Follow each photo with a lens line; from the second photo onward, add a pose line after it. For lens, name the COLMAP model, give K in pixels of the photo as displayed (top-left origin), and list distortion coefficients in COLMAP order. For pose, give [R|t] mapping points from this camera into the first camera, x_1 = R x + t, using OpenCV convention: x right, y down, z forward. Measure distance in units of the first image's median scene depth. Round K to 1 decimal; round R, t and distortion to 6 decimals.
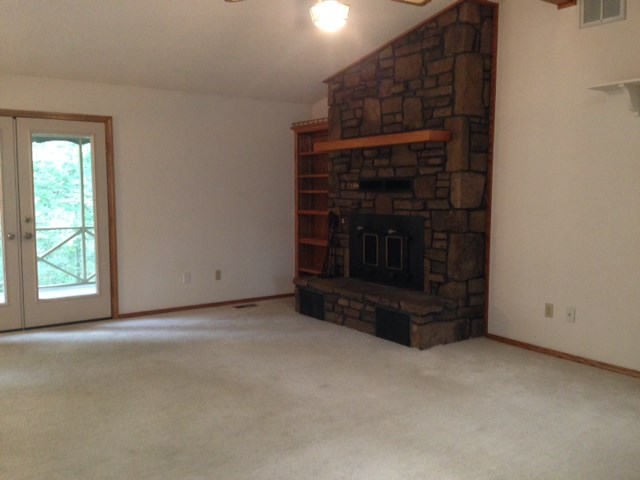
lens RADIAL K [[584.3, 0, 320.0], [0, 584.3, 240.0], [0, 0, 1]] dist [0.092259, -0.097991]
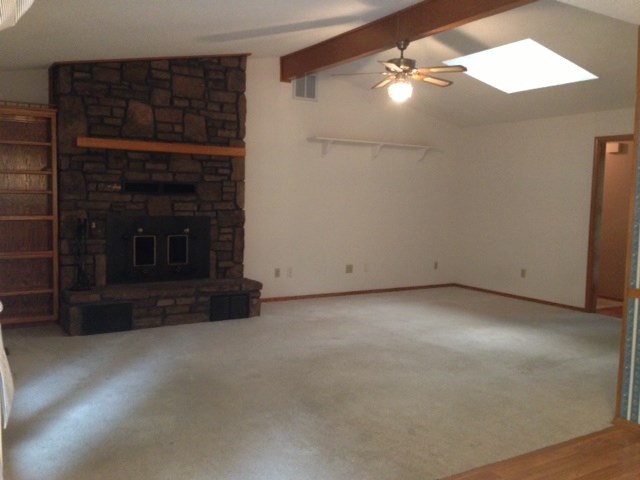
lens RADIAL K [[584.3, 0, 320.0], [0, 584.3, 240.0], [0, 0, 1]] dist [0.092259, -0.097991]
pose [[0.072584, -0.076324, 0.994438, -0.979505], [0.063194, 0.995416, 0.071786, -0.061104], [-0.995358, 0.057632, 0.077074, 0.661738]]
